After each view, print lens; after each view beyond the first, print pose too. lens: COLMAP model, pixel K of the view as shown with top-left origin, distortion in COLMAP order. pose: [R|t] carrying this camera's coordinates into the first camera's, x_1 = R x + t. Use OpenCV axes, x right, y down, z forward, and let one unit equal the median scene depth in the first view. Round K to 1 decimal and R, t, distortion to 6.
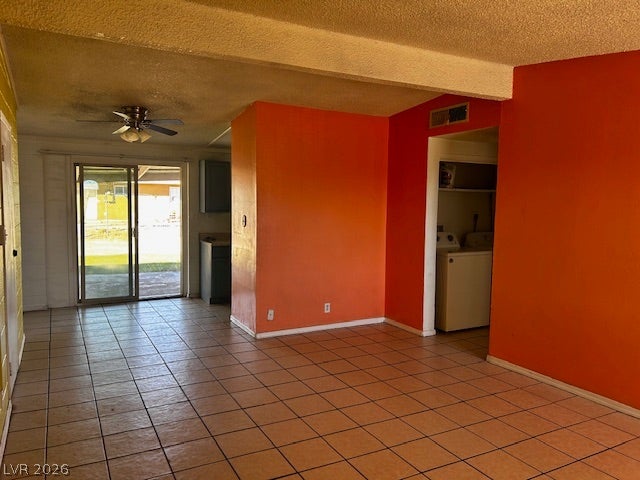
lens RADIAL K [[482.7, 0, 319.5], [0, 482.7, 234.1], [0, 0, 1]] dist [0.057147, -0.053339]
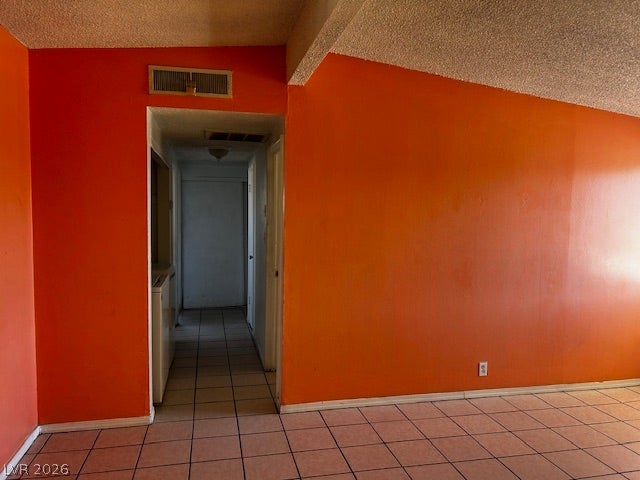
lens RADIAL K [[482.7, 0, 318.0], [0, 482.7, 238.4], [0, 0, 1]] dist [0.057147, -0.053339]
pose [[0.272102, -0.051445, 0.960892, -0.312386], [0.060088, 0.997529, 0.036391, -0.037526], [-0.960391, 0.047836, 0.274521, 0.592933]]
